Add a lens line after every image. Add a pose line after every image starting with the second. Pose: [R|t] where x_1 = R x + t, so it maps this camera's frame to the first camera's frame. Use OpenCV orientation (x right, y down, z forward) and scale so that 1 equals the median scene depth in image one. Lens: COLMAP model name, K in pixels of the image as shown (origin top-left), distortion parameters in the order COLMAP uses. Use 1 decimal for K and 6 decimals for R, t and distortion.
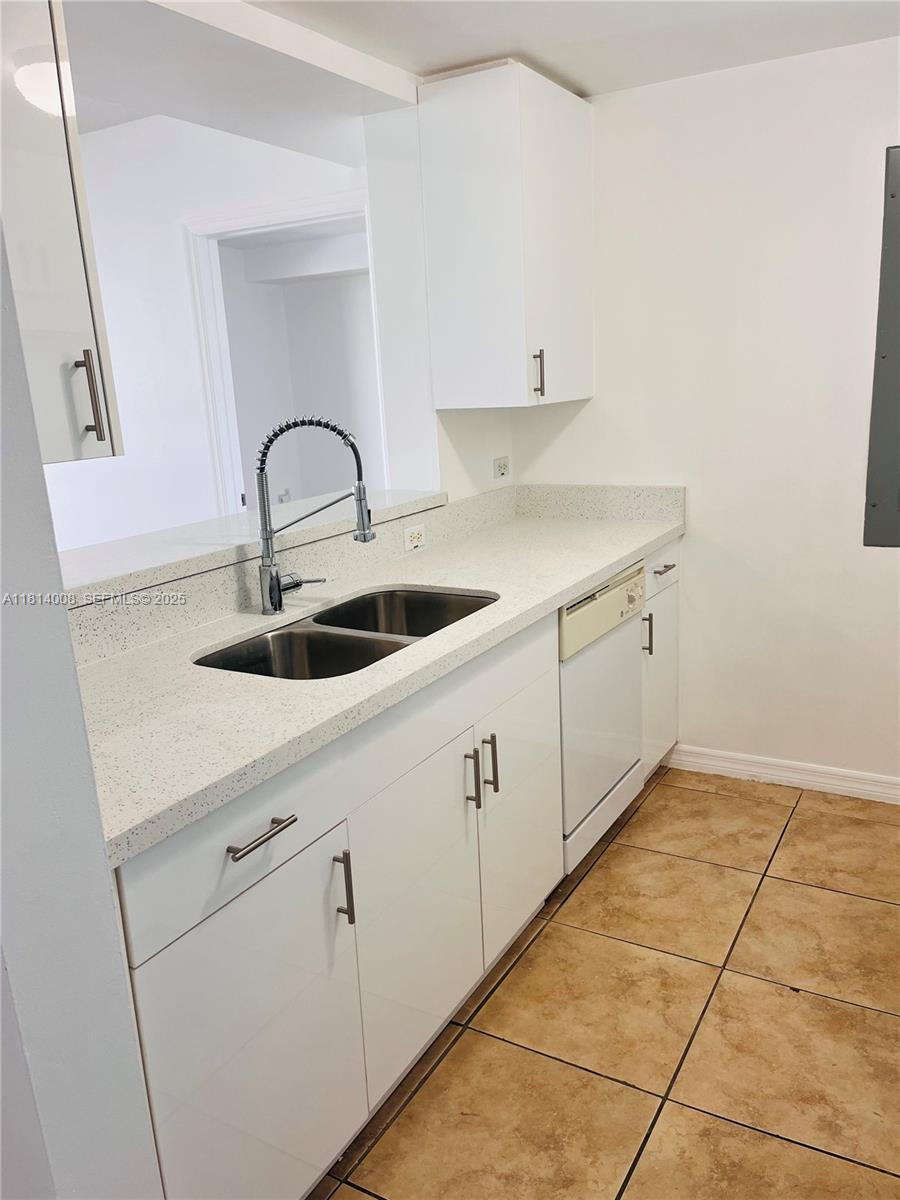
lens RADIAL K [[907.6, 0, 454.7], [0, 907.6, 630.5], [0, 0, 1]] dist [0.089981, -0.121519]
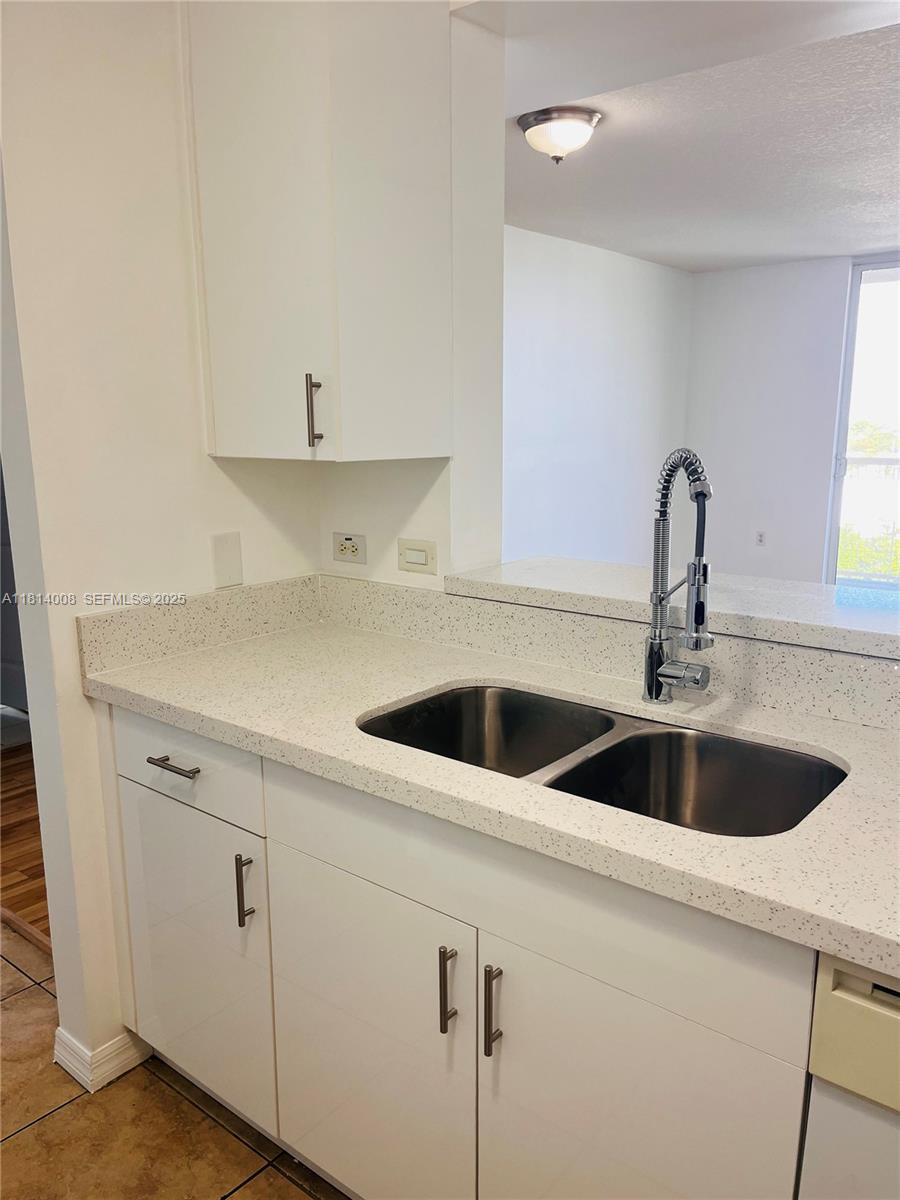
lens RADIAL K [[907.6, 0, 454.7], [0, 907.6, 630.5], [0, 0, 1]] dist [0.089981, -0.121519]
pose [[-0.153013, 0.277619, -0.948428, 0.600008], [-0.255394, 0.916016, 0.309335, -0.298001], [0.954652, 0.289555, -0.069260, 0.978978]]
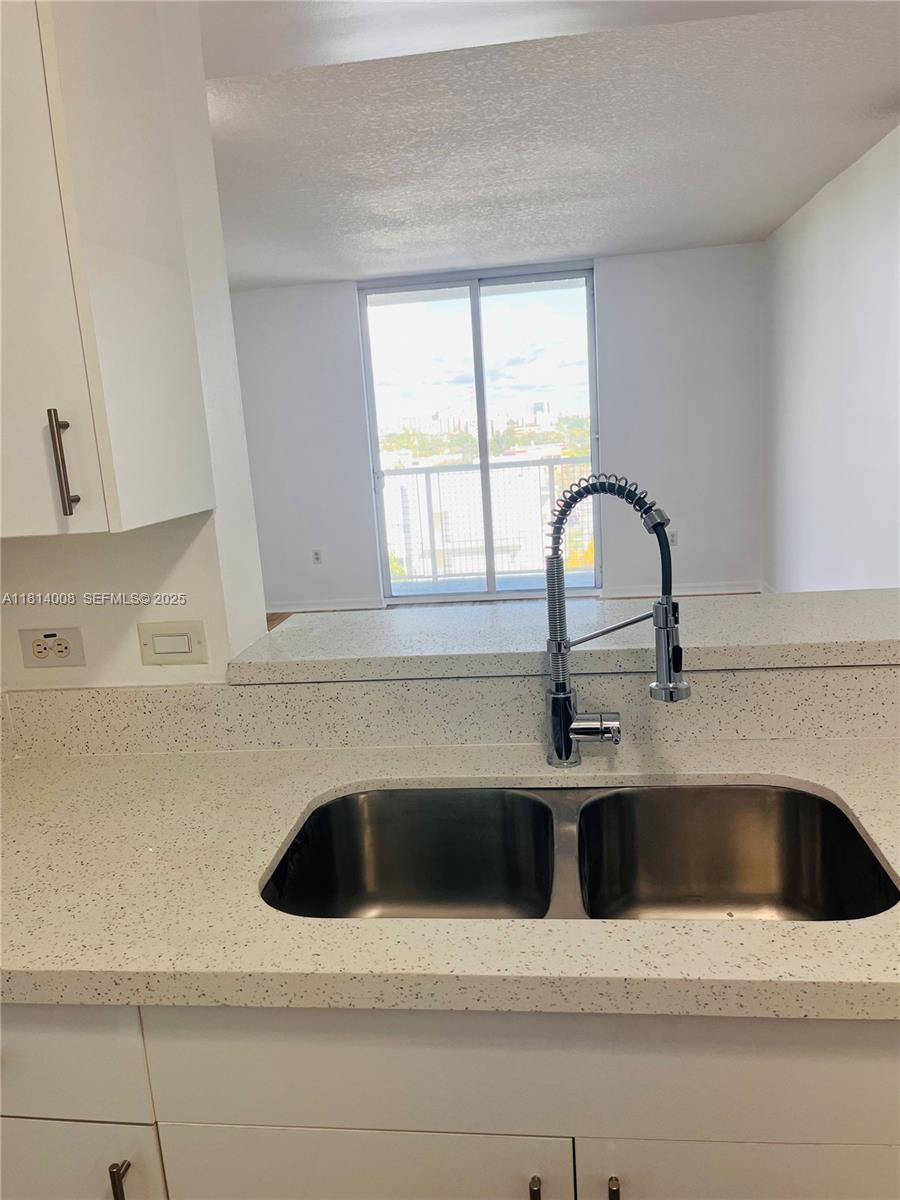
lens RADIAL K [[916.4, 0, 447.7], [0, 916.4, 619.6], [0, 0, 1]] dist [0.061141, -0.078395]
pose [[0.394558, 0.221545, -0.891763, 0.379300], [-0.204362, 0.967349, 0.149904, -0.226126], [0.895857, 0.123096, 0.426951, 0.702343]]
